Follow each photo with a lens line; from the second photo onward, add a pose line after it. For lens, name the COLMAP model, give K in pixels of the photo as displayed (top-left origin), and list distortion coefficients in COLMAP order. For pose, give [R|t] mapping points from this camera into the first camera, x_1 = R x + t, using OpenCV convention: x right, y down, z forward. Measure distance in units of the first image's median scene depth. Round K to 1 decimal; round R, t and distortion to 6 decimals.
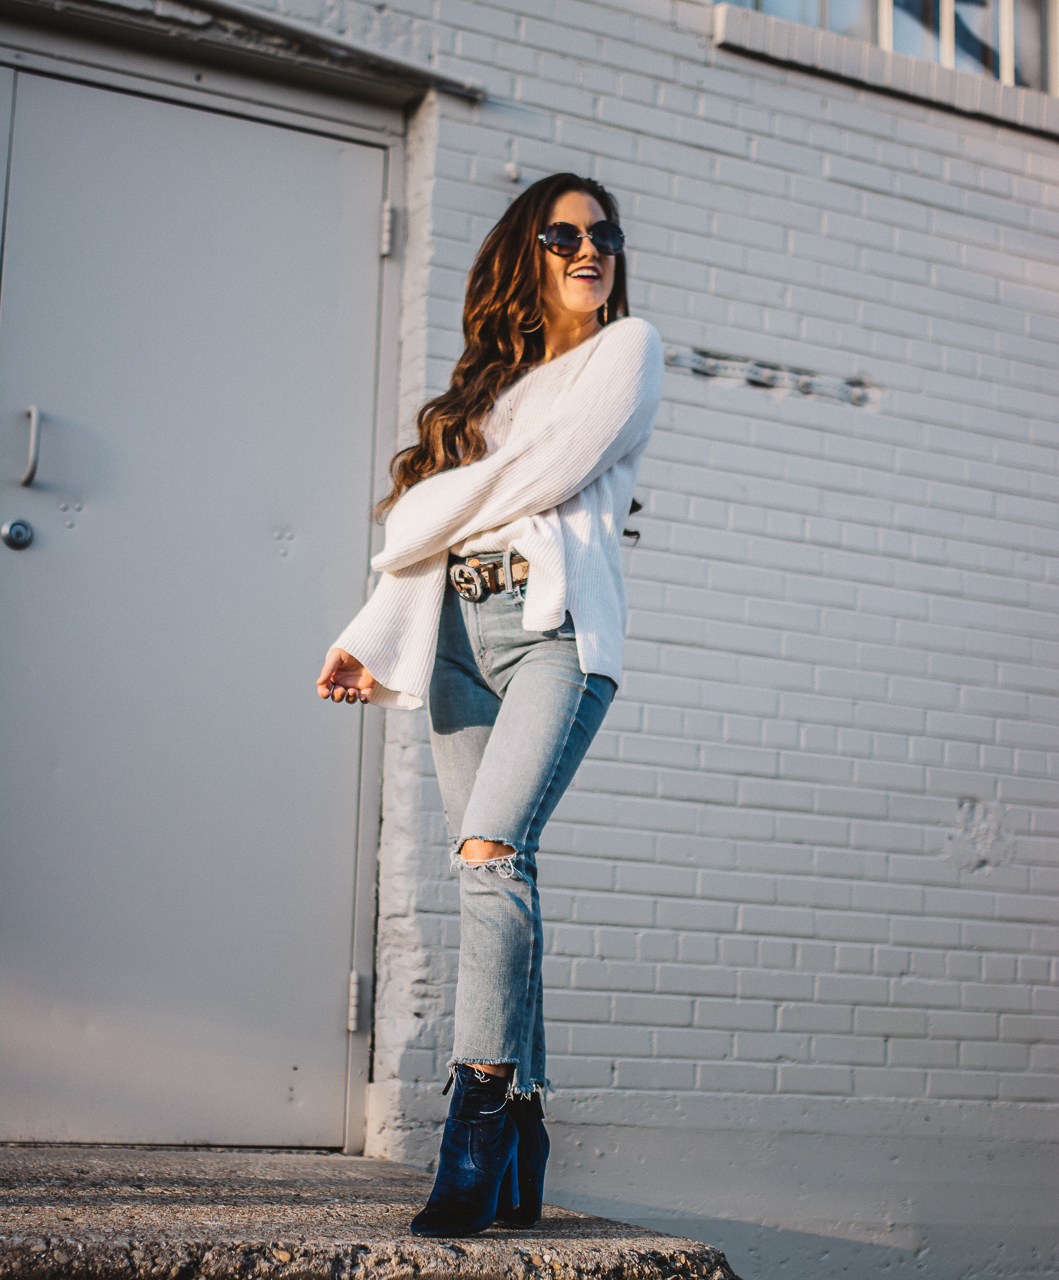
lens RADIAL K [[2301.0, 0, 515.2], [0, 2301.0, 736.5], [0, 0, 1]] dist [-0.046371, 0.000000]
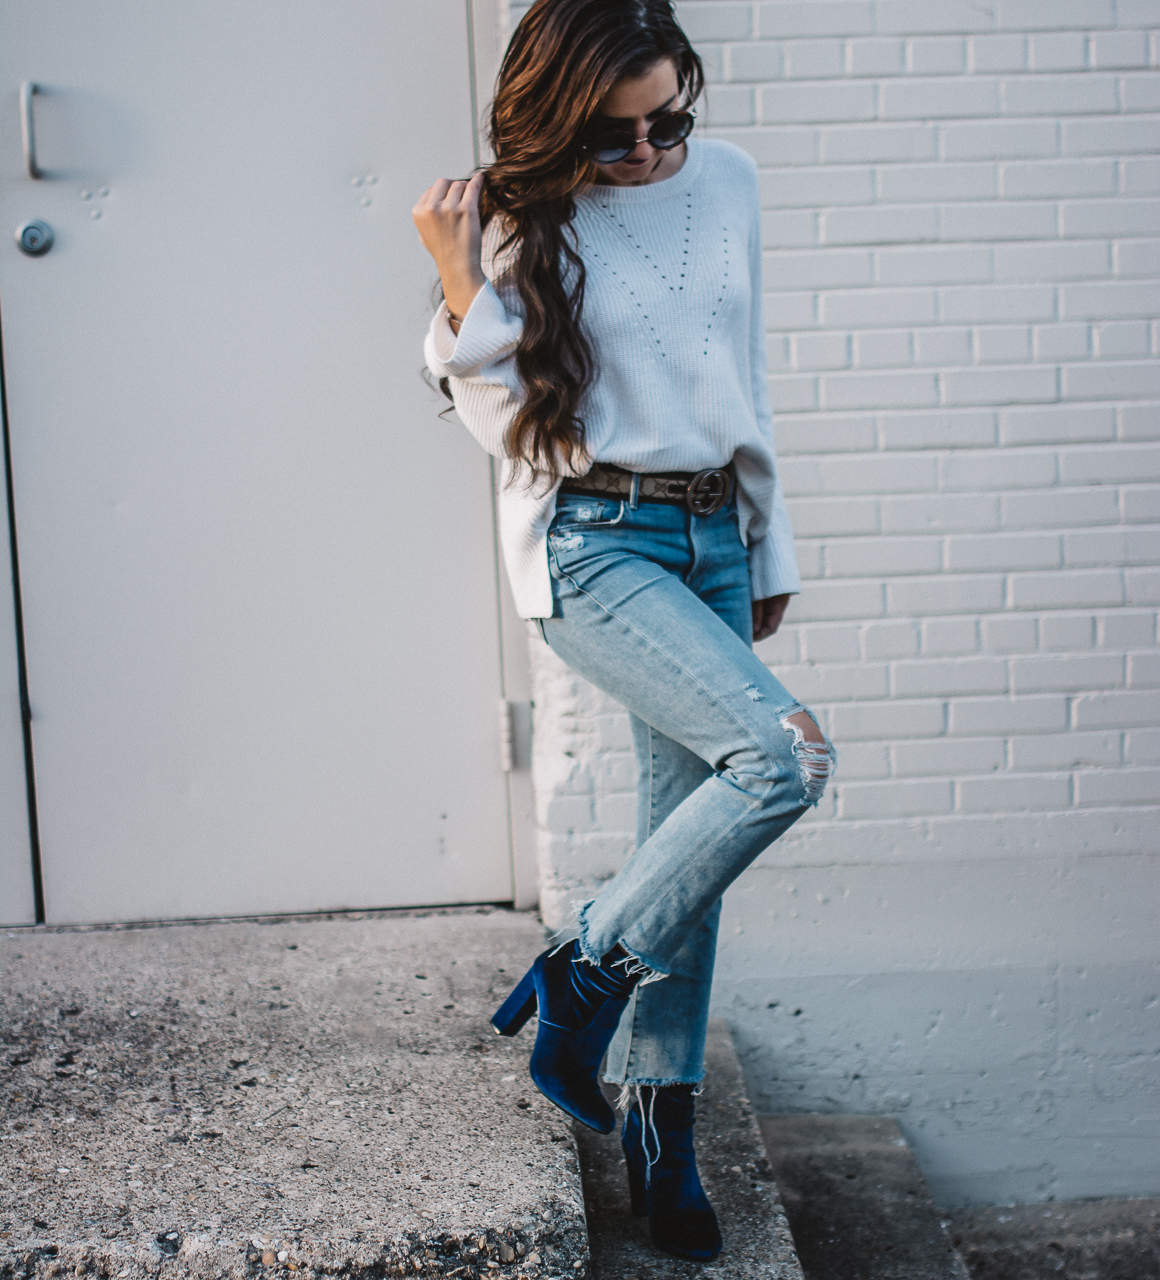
lens RADIAL K [[2529.1, 0, 576.4], [0, 2529.1, 685.5], [0, 0, 1]] dist [-0.050298, 0.000000]
pose [[0.911859, -0.022348, -0.409895, 0.313585], [0.130119, 0.962763, 0.236973, -0.111508], [0.389336, -0.269421, 0.880812, 0.186380]]
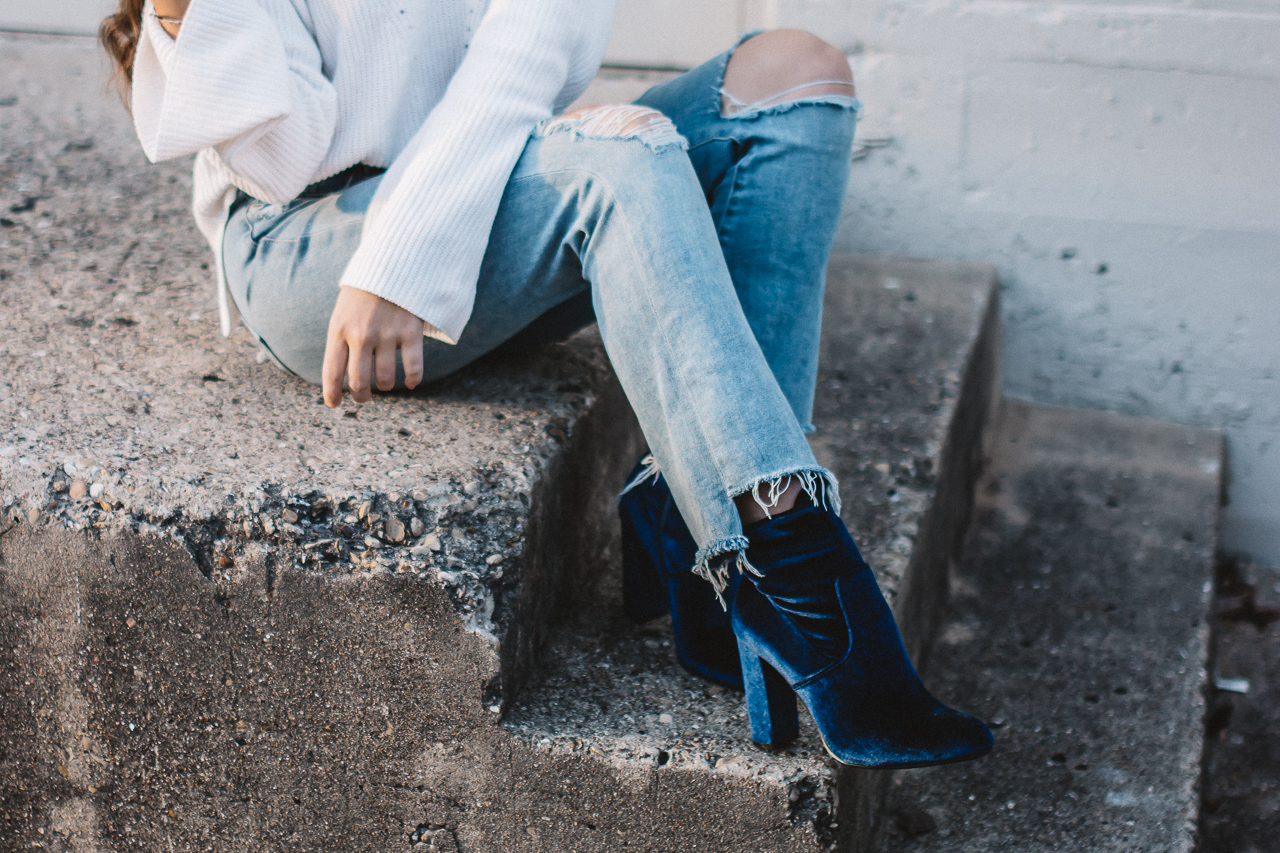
lens RADIAL K [[3145.4, 0, 556.6], [0, 3145.4, 280.9], [0, 0, 1]] dist [-0.064295, 0.000000]
pose [[0.775642, 0.145392, -0.614200, 0.394092], [0.100147, 0.932431, 0.347194, -0.066041], [0.623178, -0.330808, 0.708671, 0.319860]]
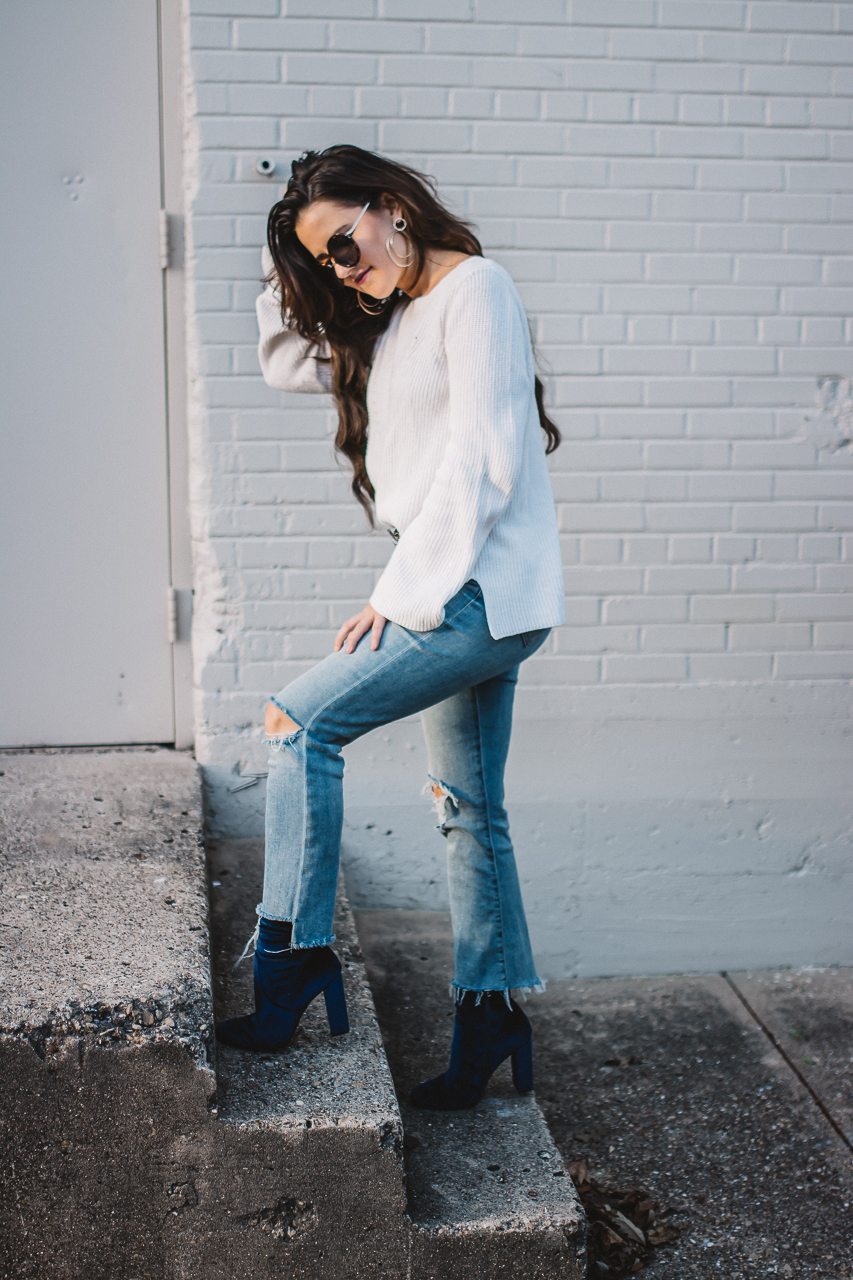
lens RADIAL K [[1865.4, 0, 418.0], [0, 1865.4, 639.7], [0, 0, 1]] dist [-0.044636, 0.000000]
pose [[0.944877, 0.017573, -0.326953, 0.311052], [0.077417, 0.958254, 0.275236, -0.102202], [0.318141, -0.285376, 0.904072, 0.217465]]
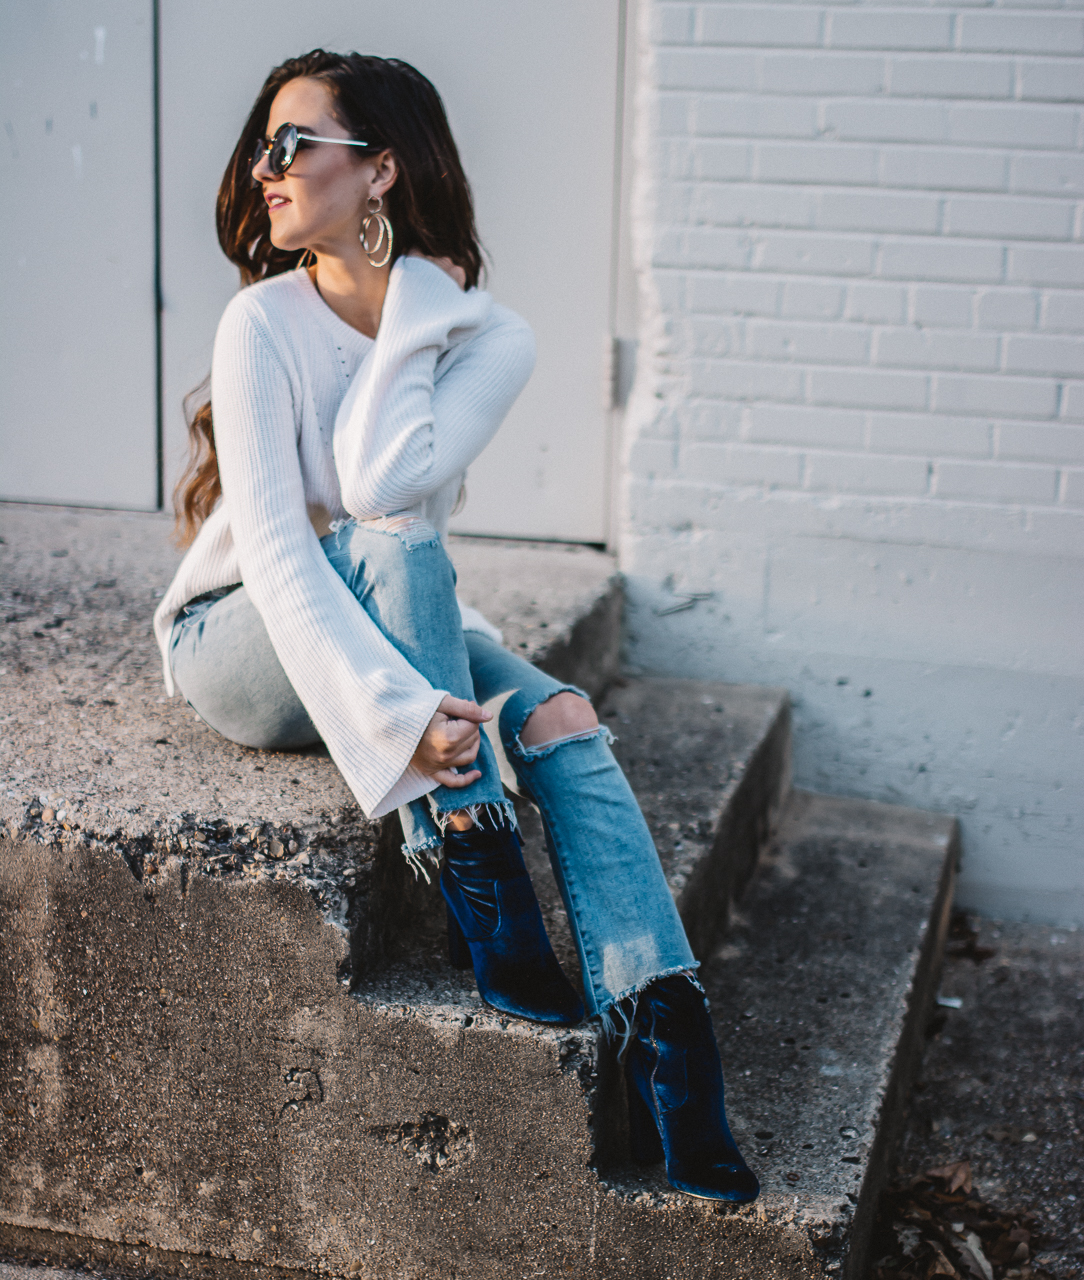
lens RADIAL K [[2366.6, 0, 537.5], [0, 2366.6, 703.5], [0, 0, 1]] dist [-0.057956, 0.000000]
pose [[0.756324, 0.148192, -0.637191, 0.437908], [0.089469, 0.941423, 0.325143, -0.047171], [0.648050, -0.302922, 0.698763, 0.335754]]
